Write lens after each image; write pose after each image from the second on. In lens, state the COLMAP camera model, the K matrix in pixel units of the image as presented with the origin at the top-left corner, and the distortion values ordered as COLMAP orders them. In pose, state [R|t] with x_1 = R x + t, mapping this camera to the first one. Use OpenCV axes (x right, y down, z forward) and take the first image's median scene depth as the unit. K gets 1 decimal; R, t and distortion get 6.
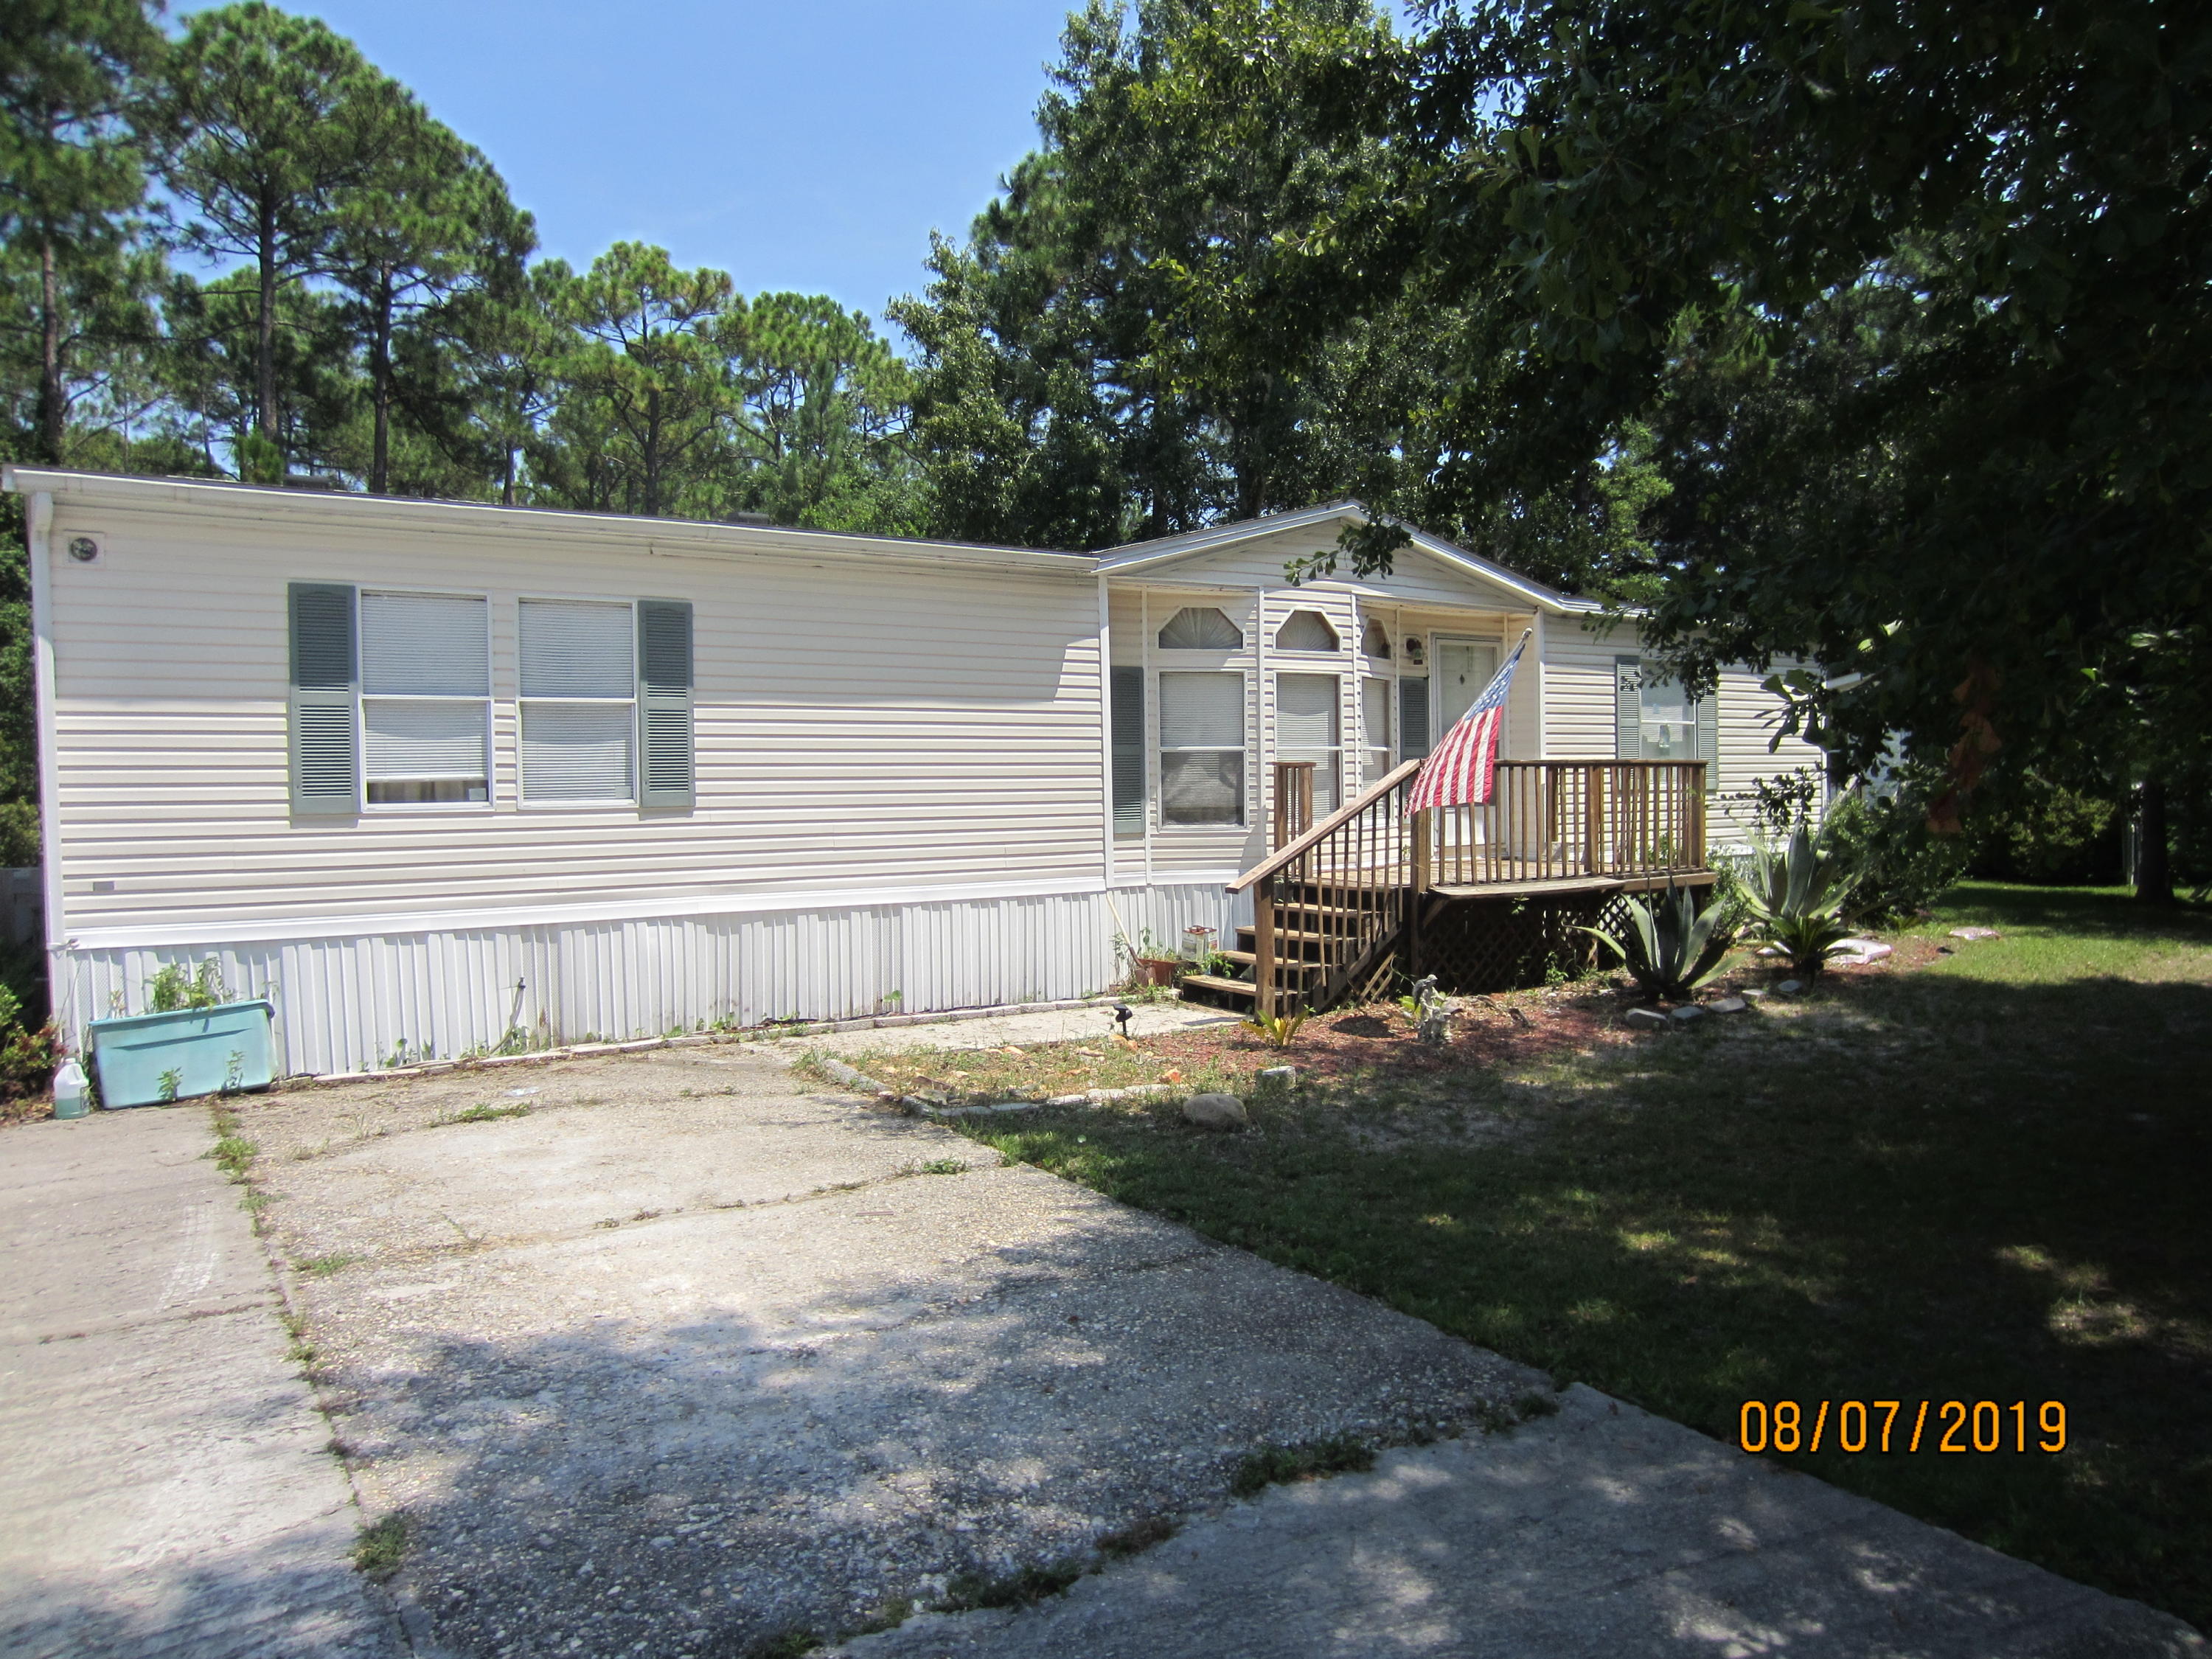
lens RADIAL K [[1595.9, 0, 1094.0], [0, 1595.9, 831.8], [0, 0, 1]] dist [-0.038893, 0.020189]
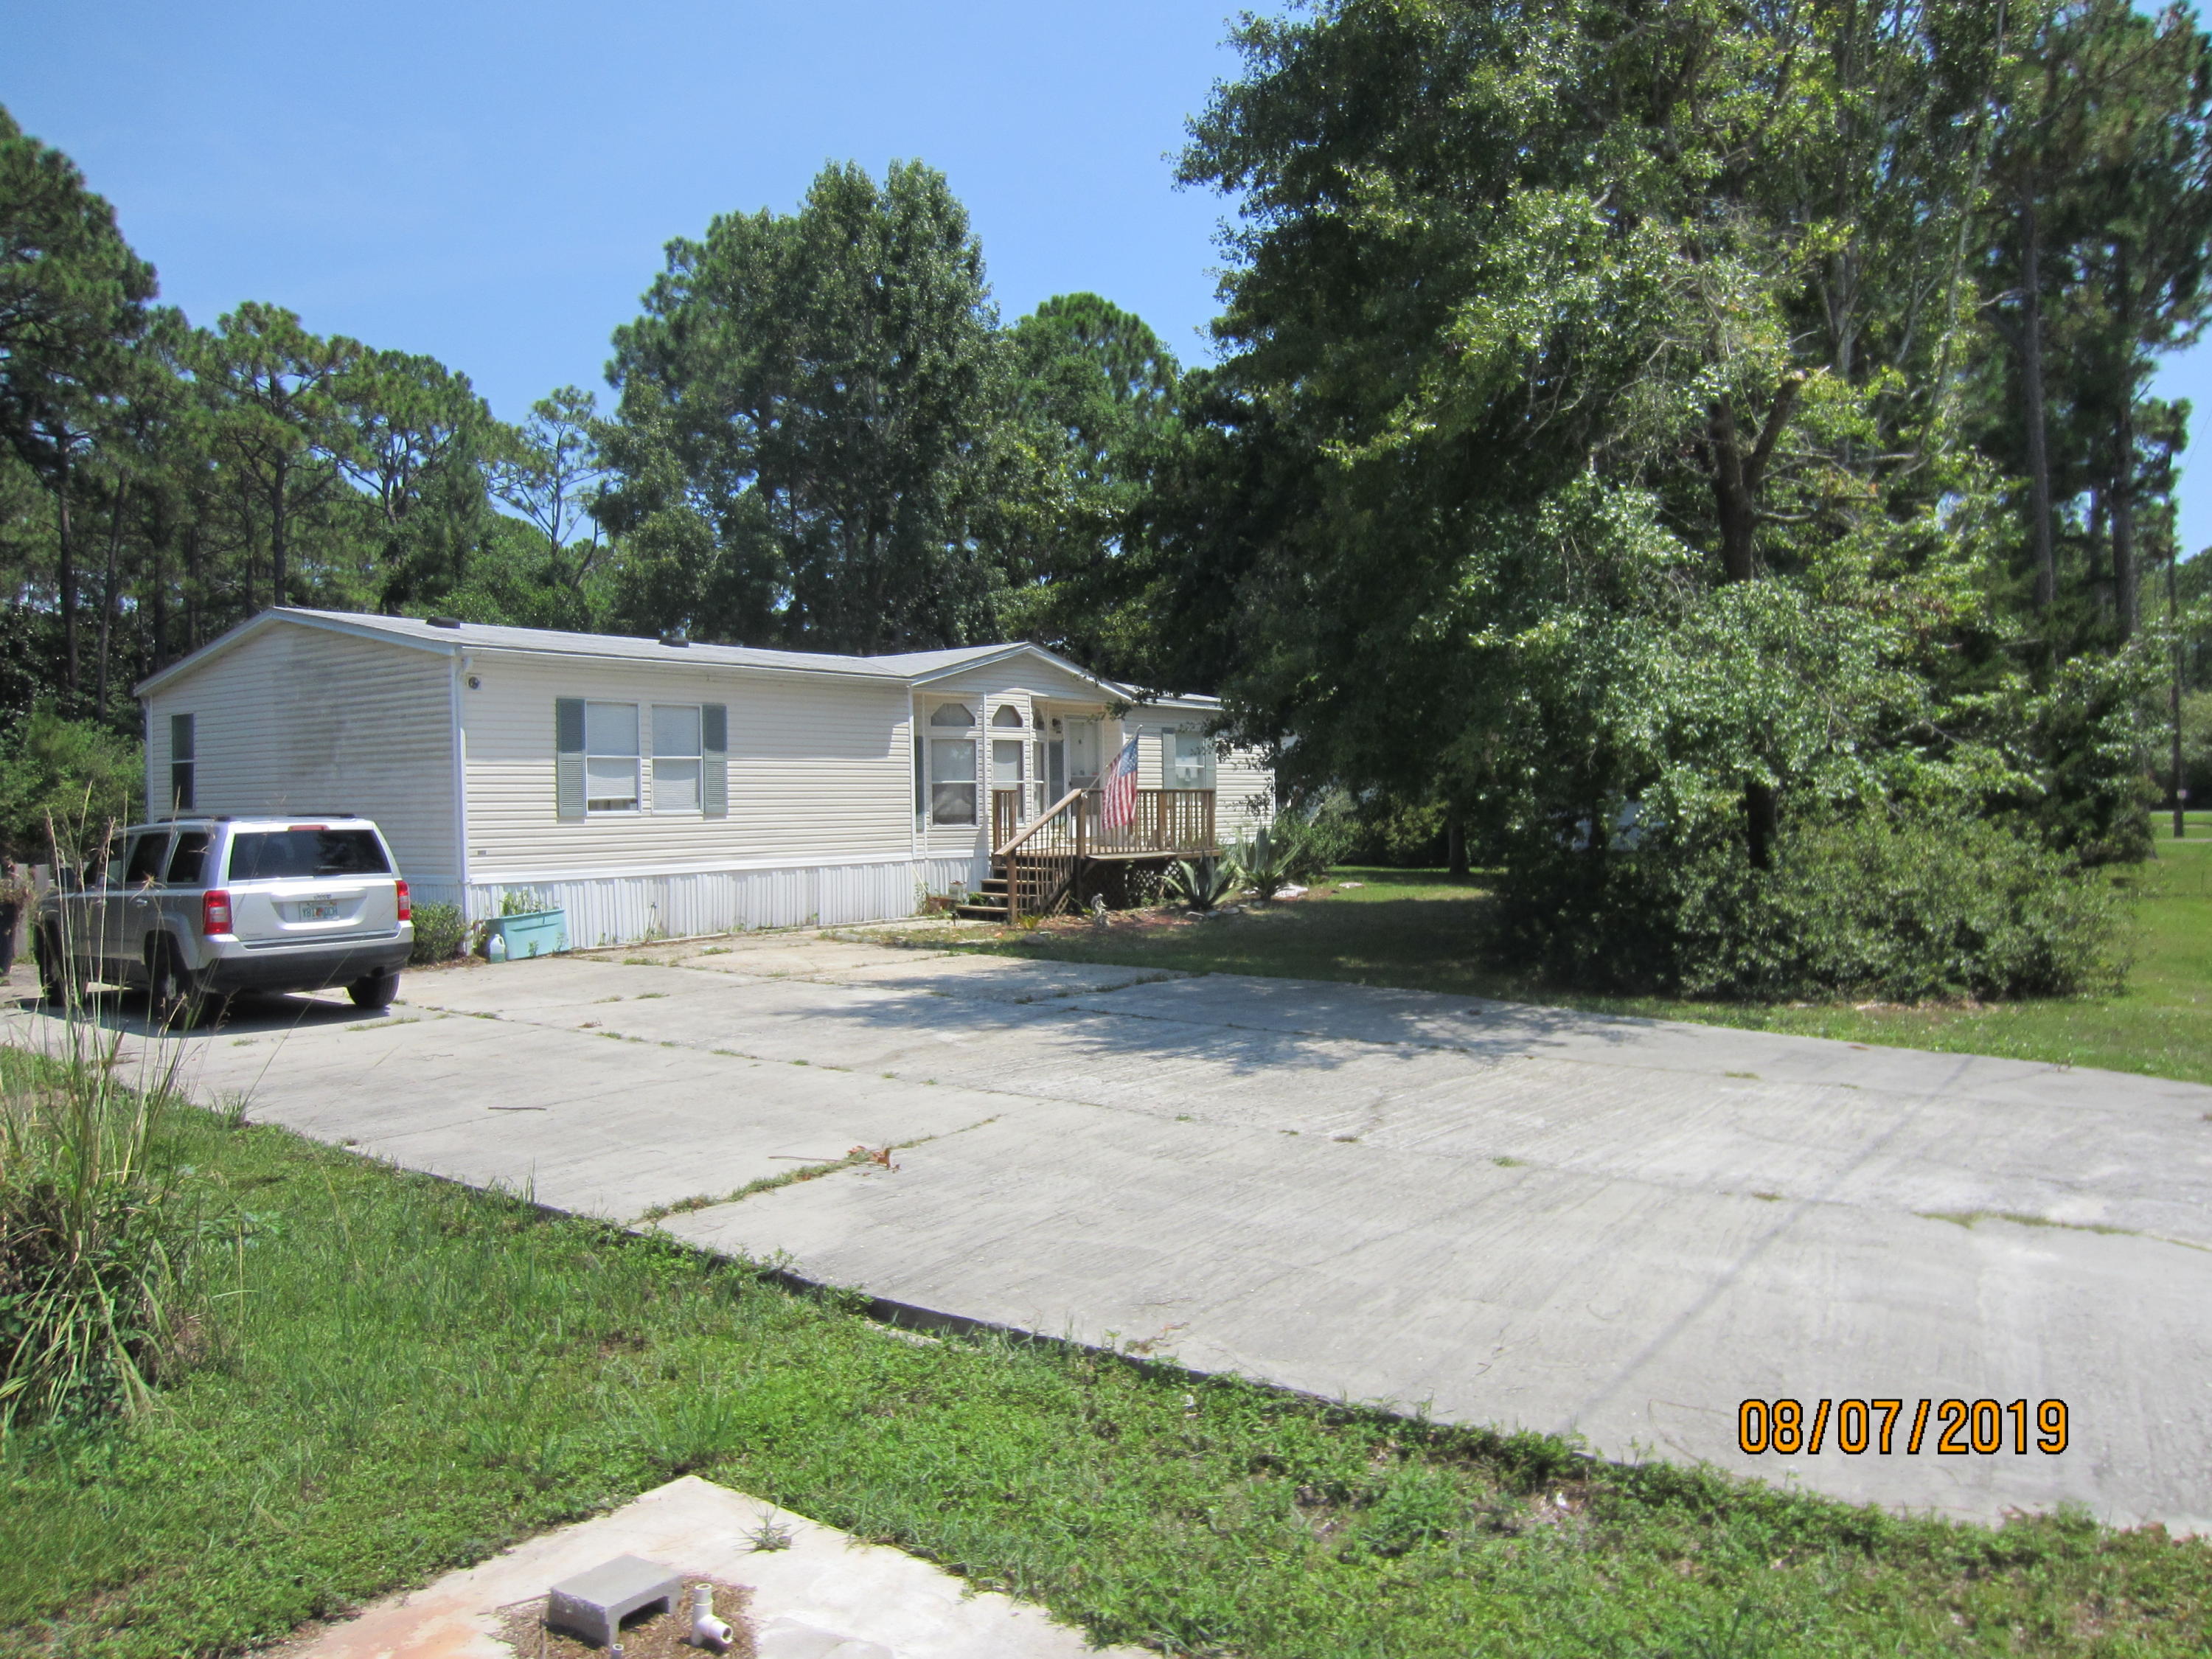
lens RADIAL K [[1595.9, 0, 1102.8], [0, 1595.9, 838.3], [0, 0, 1]] dist [-0.038893, 0.020189]
pose [[0.946829, -0.006076, 0.321680, -0.349472], [0.008681, 0.999940, -0.006662, 0.024237], [-0.321620, 0.009101, 0.946825, -0.745372]]
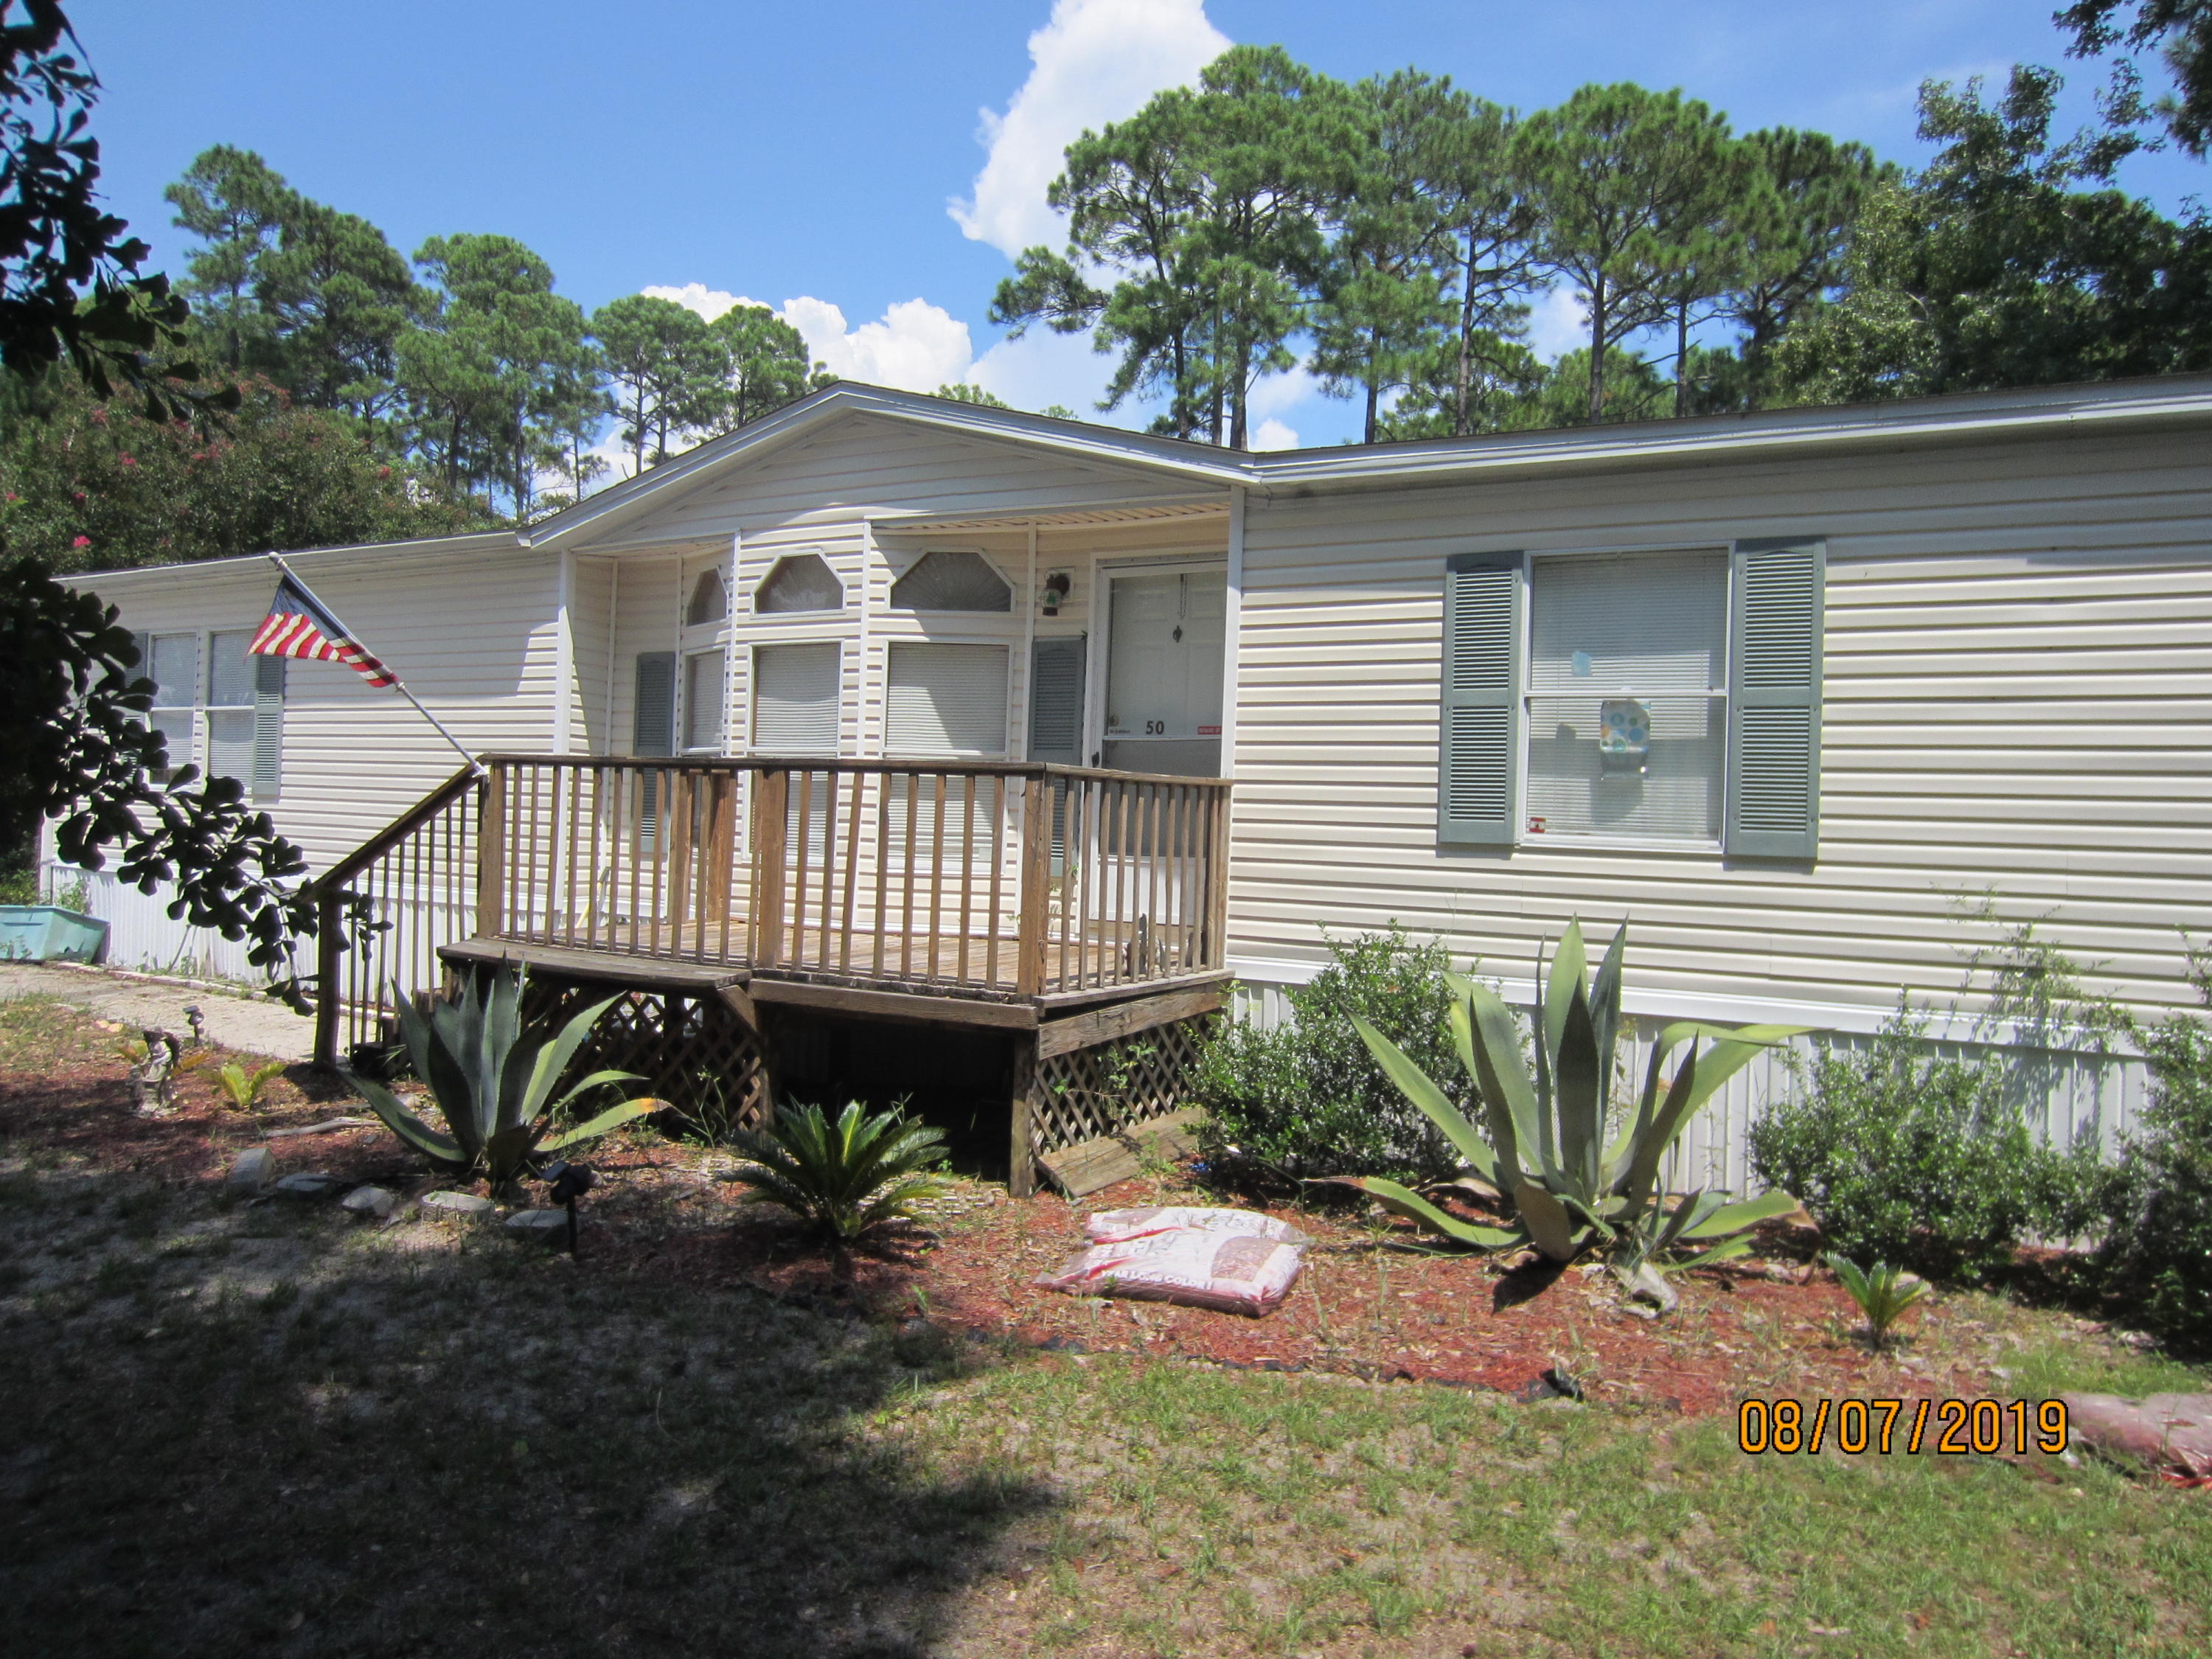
lens RADIAL K [[1595.9, 0, 1113.0], [0, 1595.9, 820.7], [0, 0, 1]] dist [-0.038893, 0.020189]
pose [[0.419290, 0.028637, -0.907401, 0.862217], [-0.066442, 0.997790, 0.000788, -0.031543], [0.905418, 0.059959, 0.420266, 0.860375]]
